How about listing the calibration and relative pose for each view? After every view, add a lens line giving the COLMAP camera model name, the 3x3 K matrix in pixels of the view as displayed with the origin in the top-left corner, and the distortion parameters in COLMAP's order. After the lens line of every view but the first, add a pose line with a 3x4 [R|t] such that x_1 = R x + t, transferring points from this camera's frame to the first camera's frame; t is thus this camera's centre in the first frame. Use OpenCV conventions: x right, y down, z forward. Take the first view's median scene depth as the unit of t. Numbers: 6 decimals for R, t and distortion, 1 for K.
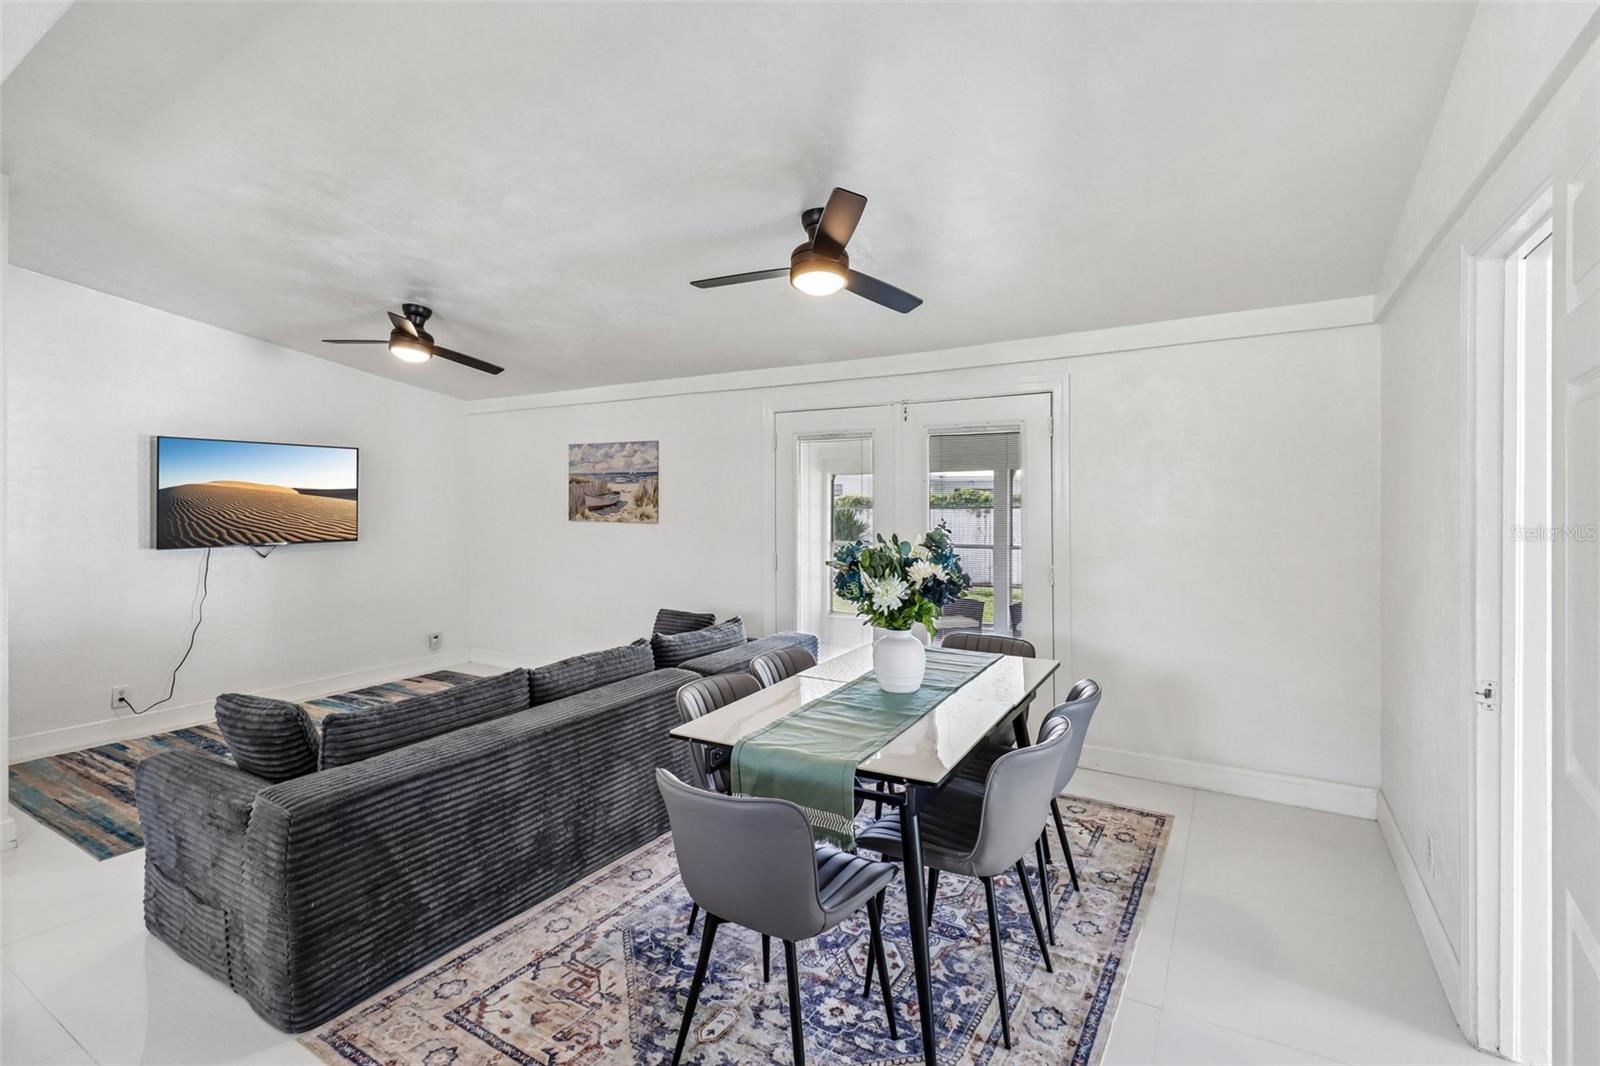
lens RADIAL K [[754.3, 0, 801.8], [0, 754.3, 502.8], [0, 0, 1]] dist [-0.004648, -0.011430]
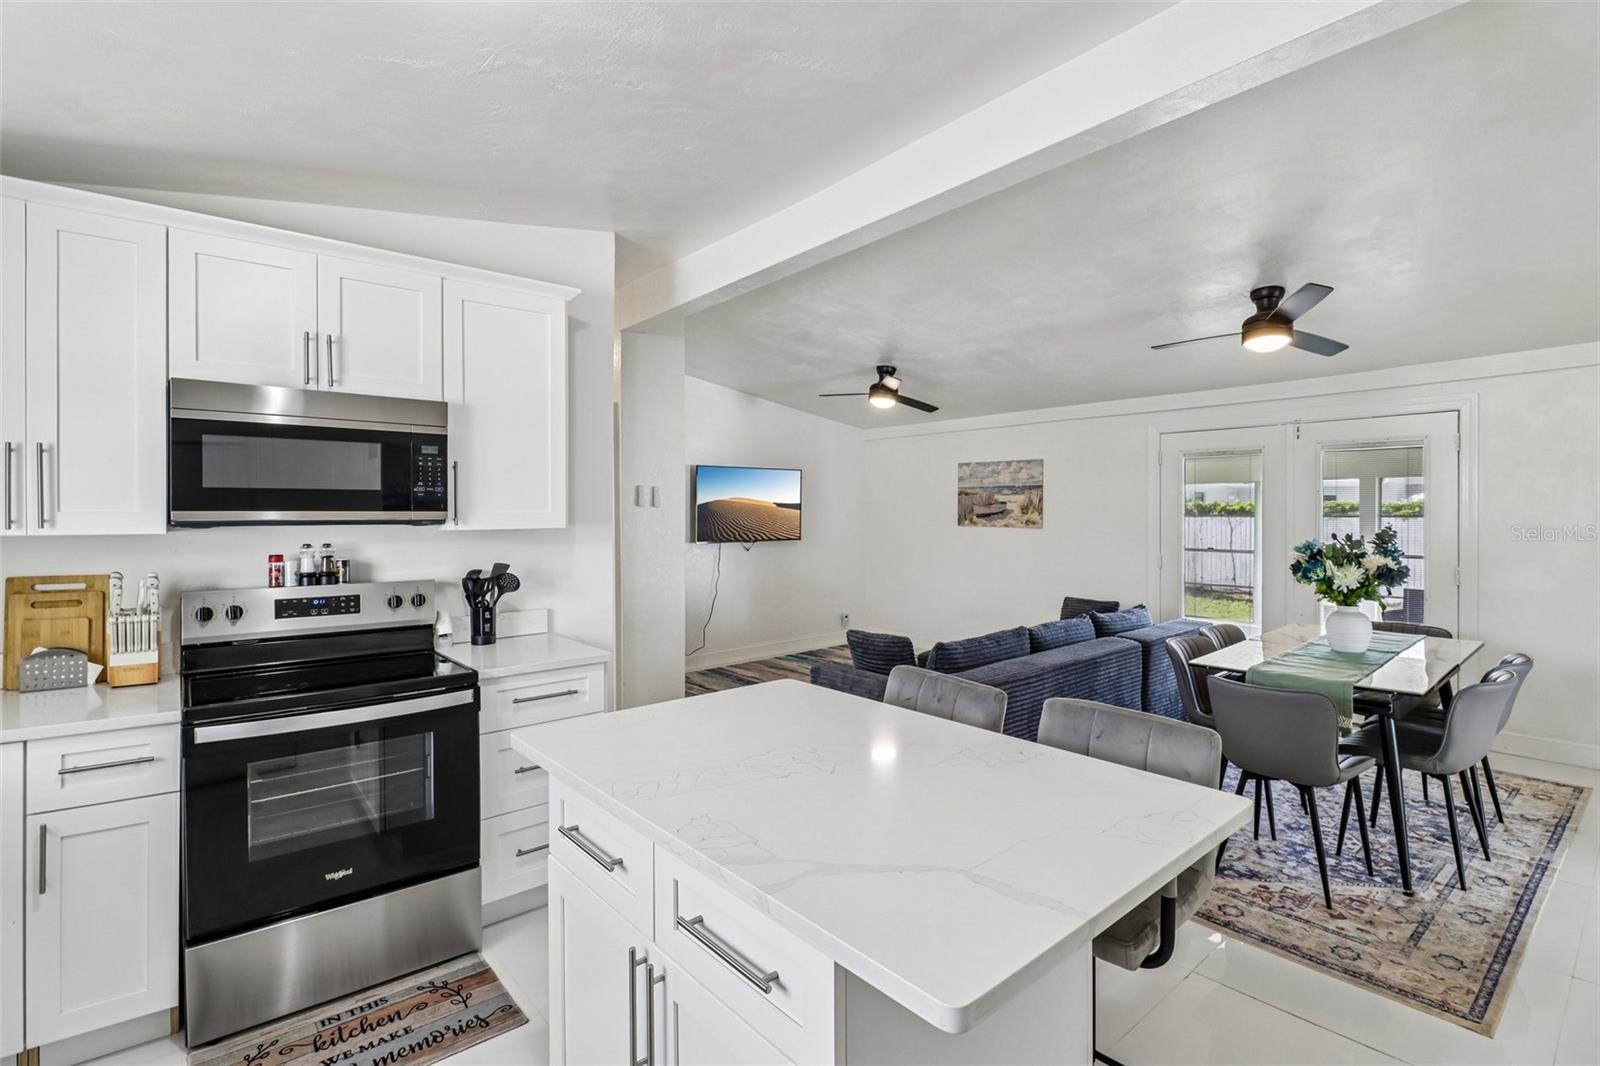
lens RADIAL K [[754.3, 0, 798.9], [0, 754.3, 522.1], [0, 0, 1]] dist [-0.004648, -0.011430]
pose [[0.943013, 0.003491, -0.332738, -0.280447], [0.001453, 0.999892, 0.014610, -0.000614], [0.332753, -0.014260, 0.942906, -0.463285]]
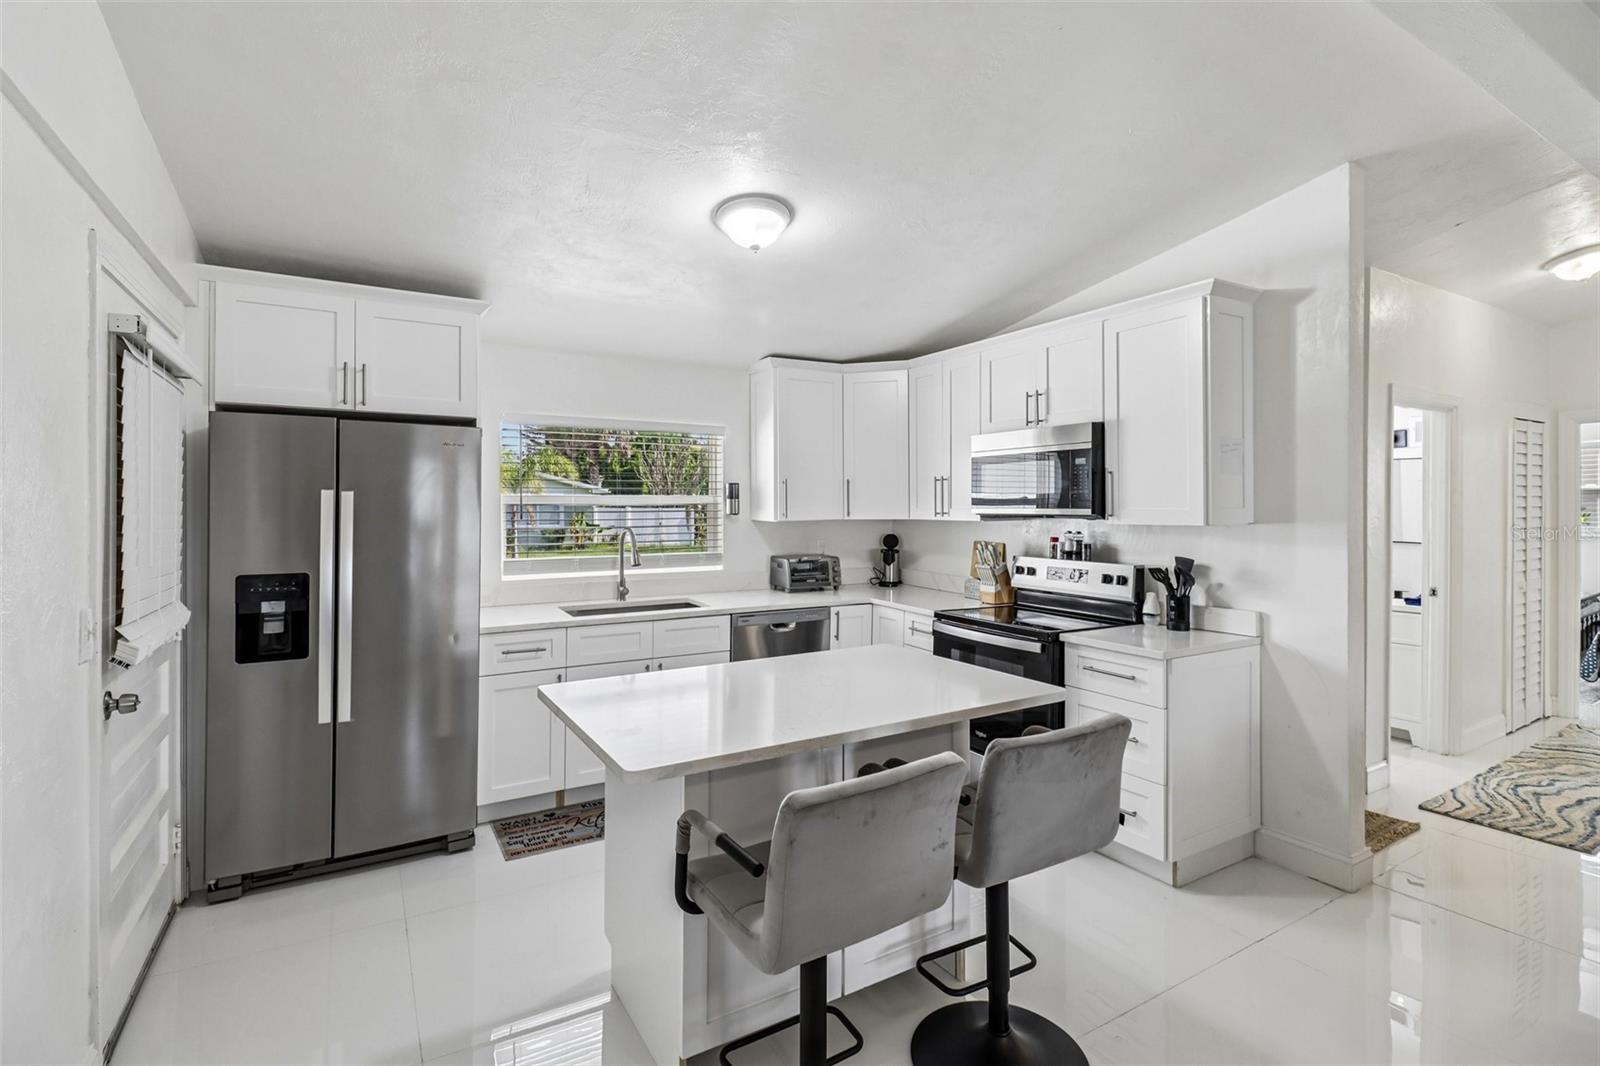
lens RADIAL K [[754.3, 0, 808.7], [0, 754.3, 501.9], [0, 0, 1]] dist [-0.004648, -0.011430]
pose [[-0.484675, -0.007141, -0.874665, 0.199648], [0.000629, 0.999964, -0.008512, -0.001826], [0.874694, -0.004676, -0.484653, 0.374821]]
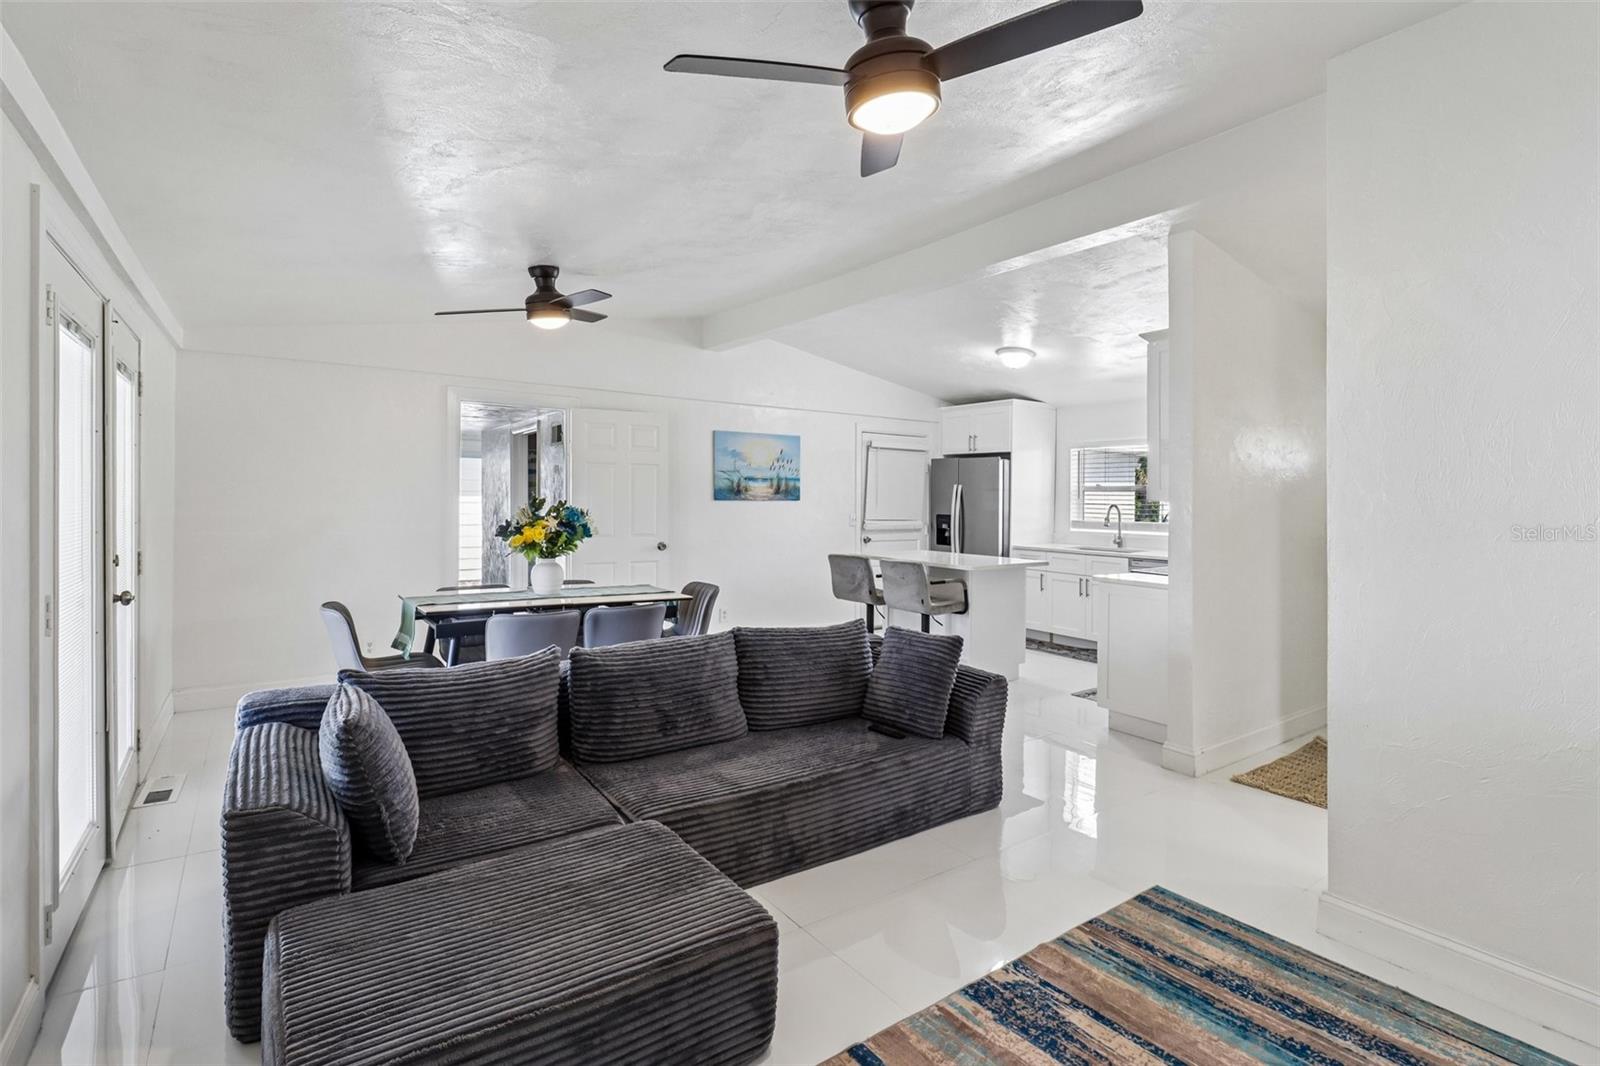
lens RADIAL K [[754.3, 0, 807.5], [0, 754.3, 468.0], [0, 0, 1]] dist [-0.004648, -0.011430]
pose [[-0.914929, 0.002905, 0.403605, -0.875600], [-0.013001, 0.999243, -0.036663, 0.017682], [-0.403406, -0.038792, -0.914198, 1.889706]]
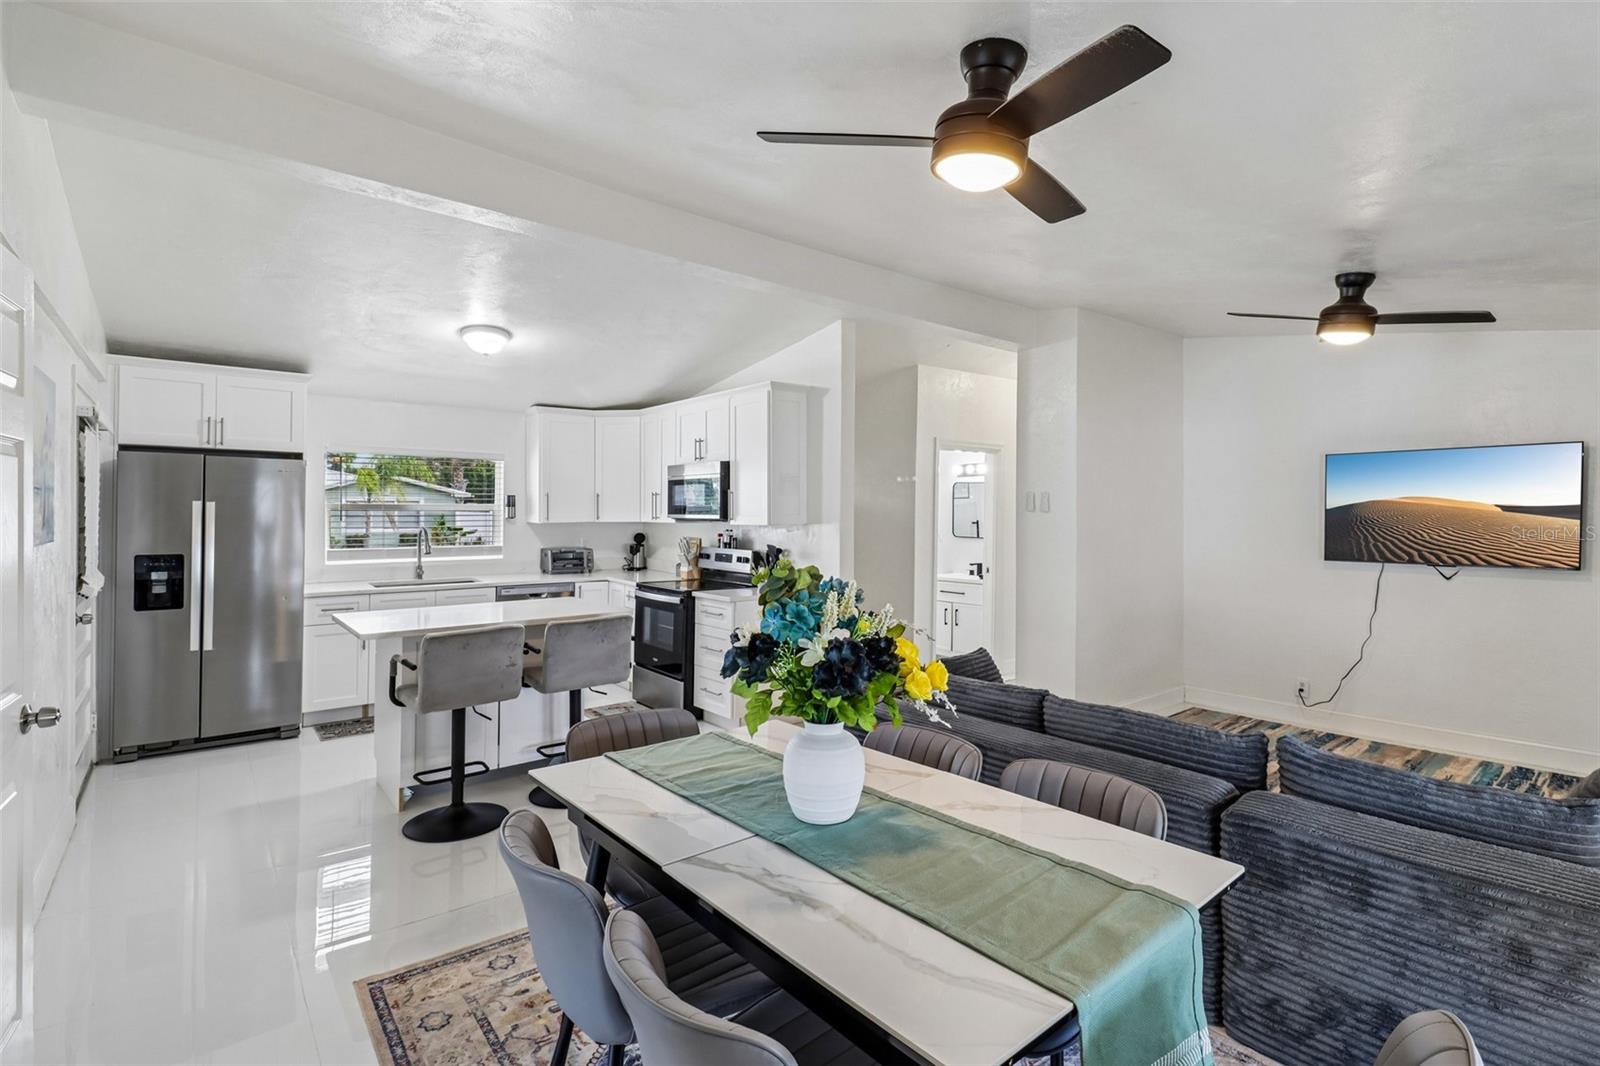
lens RADIAL K [[754.3, 0, 813.5], [0, 754.3, 506.9], [0, 0, 1]] dist [-0.004648, -0.011430]
pose [[-0.344803, -0.009986, -0.938622, 0.610111], [-0.003581, 0.999950, -0.009323, -0.004267], [0.938668, 0.000146, -0.344821, 1.002410]]
